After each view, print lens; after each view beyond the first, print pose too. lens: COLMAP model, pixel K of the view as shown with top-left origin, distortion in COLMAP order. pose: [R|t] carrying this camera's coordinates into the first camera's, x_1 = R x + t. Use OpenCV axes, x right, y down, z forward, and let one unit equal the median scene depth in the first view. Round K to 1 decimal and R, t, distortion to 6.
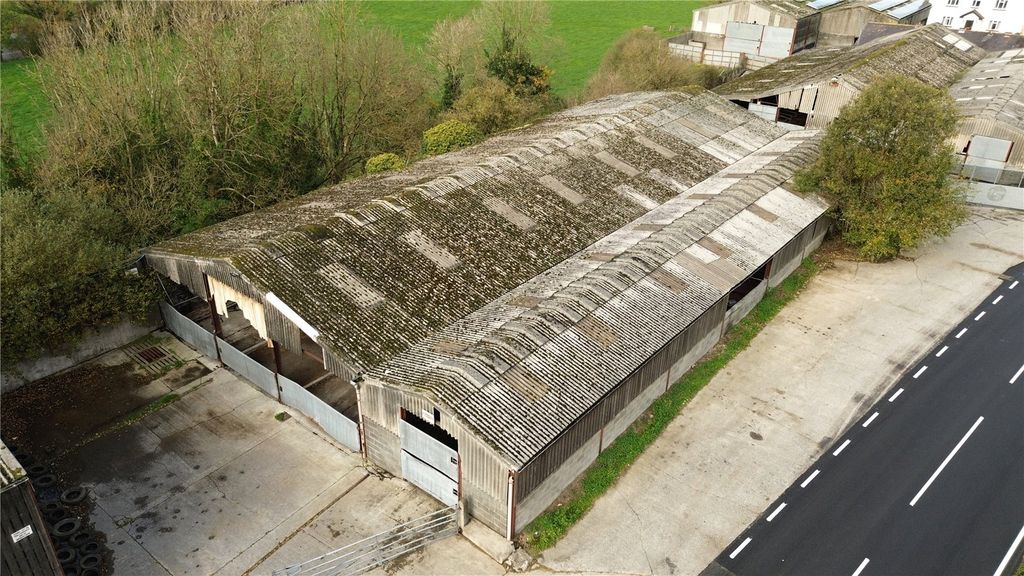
lens RADIAL K [[676.3, 0, 512.0], [0, 676.3, 288.0], [0, 0, 1]] dist [-0.002109, -0.000880]
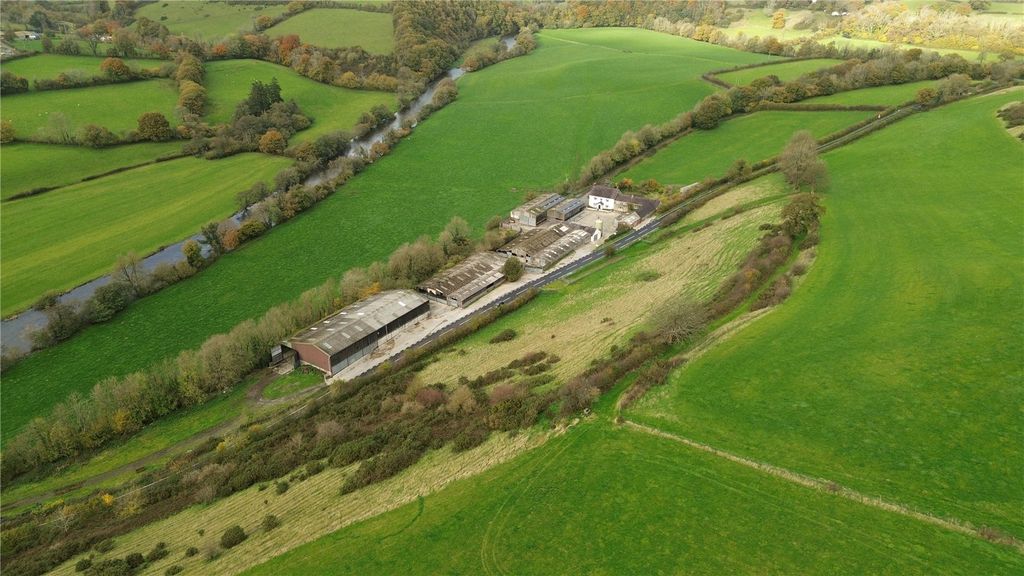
lens RADIAL K [[720.3, 0, 512.0], [0, 720.3, 288.0], [0, 0, 1]] dist [0.061895, -0.001389]
pose [[0.995497, -0.063244, 0.070607, -0.004826], [0.067815, 0.995621, -0.064341, 0.524824], [-0.066228, 0.068840, 0.995427, -6.681976]]
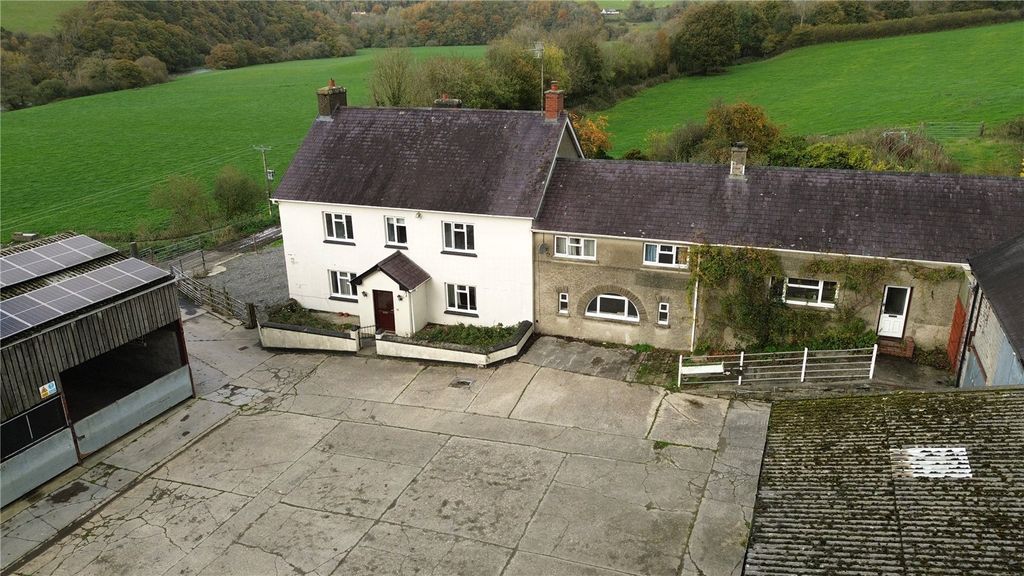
lens RADIAL K [[720.3, 0, 512.0], [0, 720.3, 288.0], [0, 0, 1]] dist [0.061895, -0.001389]
pose [[0.960378, -0.129685, 0.246688, 1.896195], [0.169307, 0.974570, -0.146791, -1.006986], [-0.221378, 0.182741, 0.957913, 2.102691]]
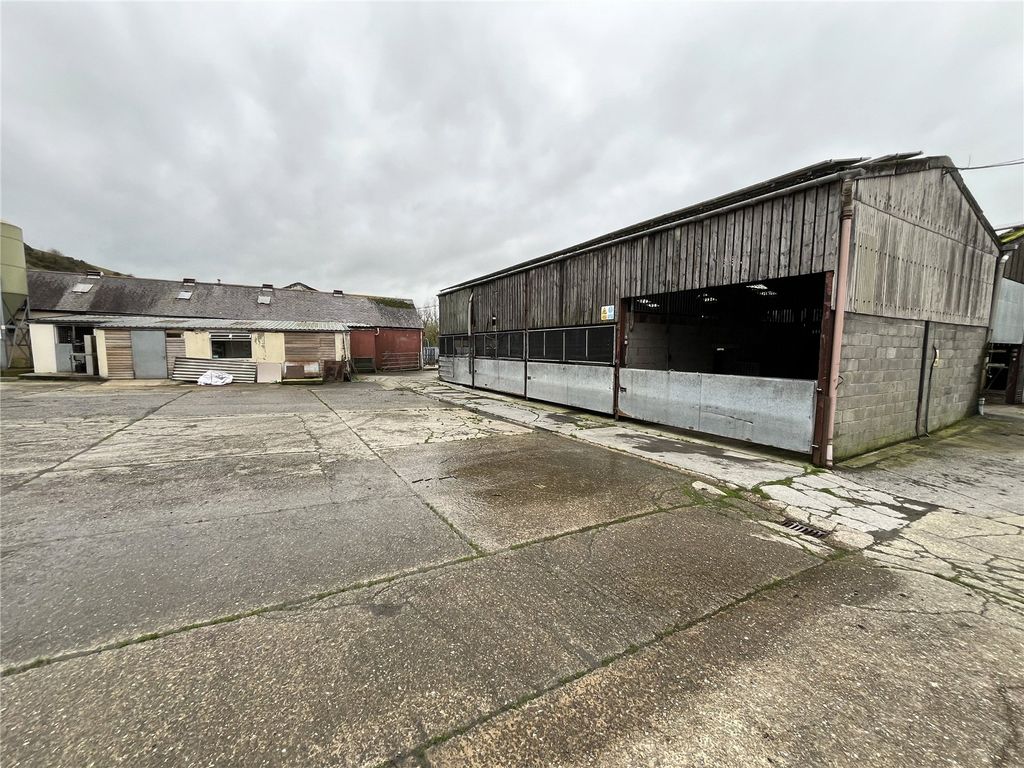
lens RADIAL K [[413.7, 0, 512.0], [0, 413.7, 384.0], [0, 0, 1]] dist [0.000531, -0.000363]
pose [[-0.385172, 0.050318, -0.921472, 1.986575], [-0.469792, 0.848754, 0.242719, -1.079438], [0.794316, 0.526389, -0.303277, 2.890051]]
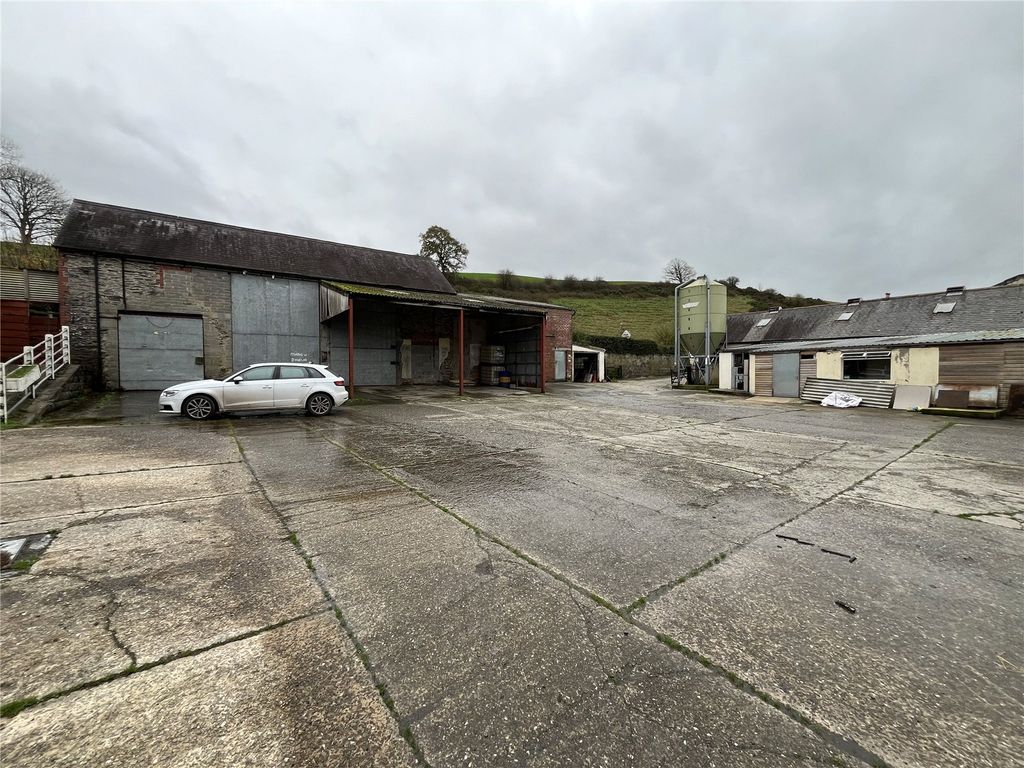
lens RADIAL K [[413.7, 0, 512.0], [0, 413.7, 384.0], [0, 0, 1]] dist [0.000531, -0.000363]
pose [[-0.960197, -0.029543, 0.277757, 1.886398], [0.118785, 0.856809, 0.501766, -1.093772], [-0.252808, 0.514787, -0.819196, 2.925067]]
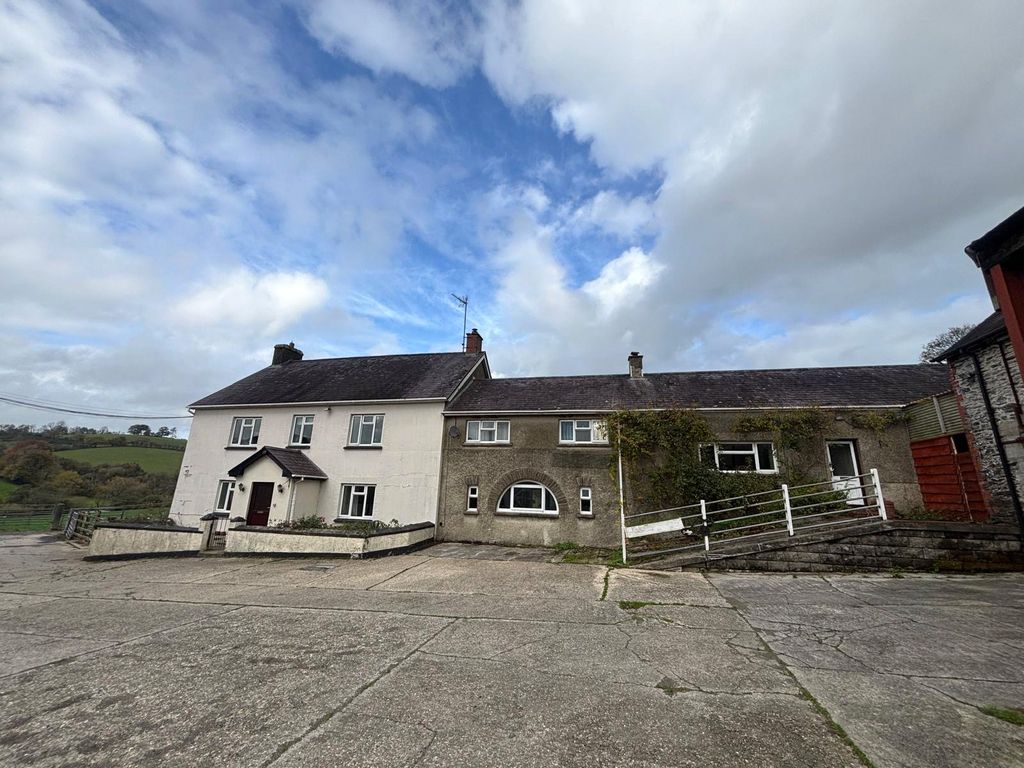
lens RADIAL K [[413.7, 0, 512.0], [0, 413.7, 384.0], [0, 0, 1]] dist [0.000531, -0.000363]
pose [[0.917347, 0.105874, 0.383752, 2.026517], [0.189818, 0.731011, -0.655432, -0.897259], [-0.349921, 0.674102, 0.650494, 2.547902]]
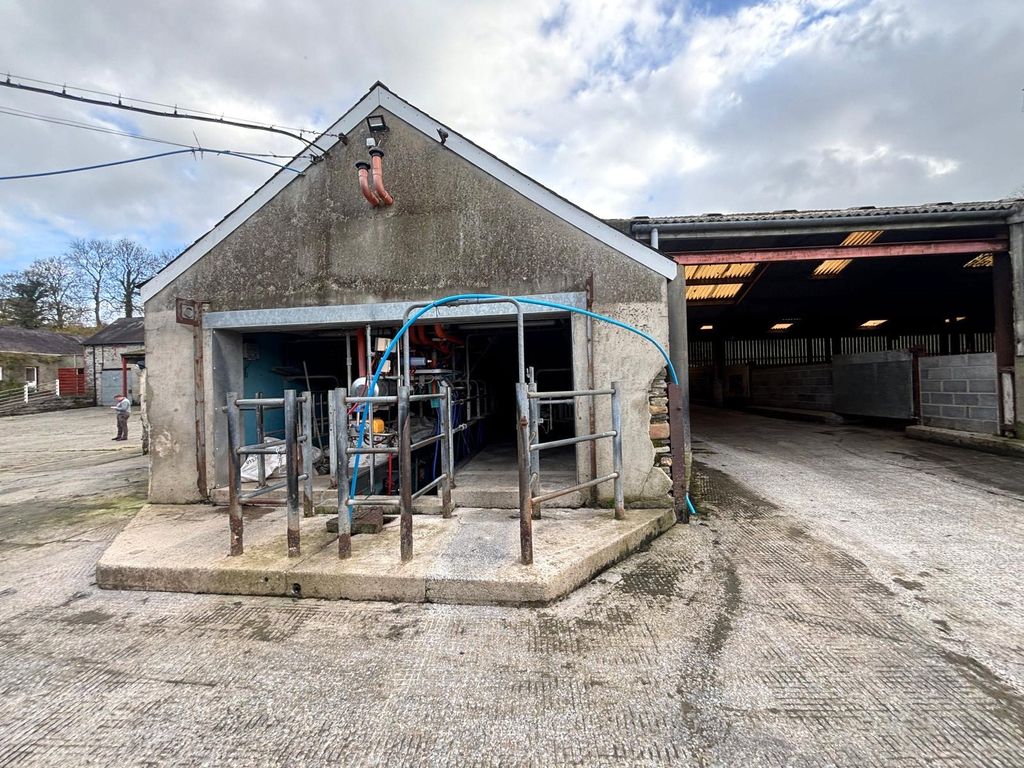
lens RADIAL K [[413.7, 0, 512.0], [0, 413.7, 384.0], [0, 0, 1]] dist [0.000531, -0.000363]
pose [[-0.577303, -0.010243, 0.816465, 1.069121], [0.408904, 0.861878, 0.299940, -0.854580], [-0.706766, 0.507012, -0.493376, 2.439022]]
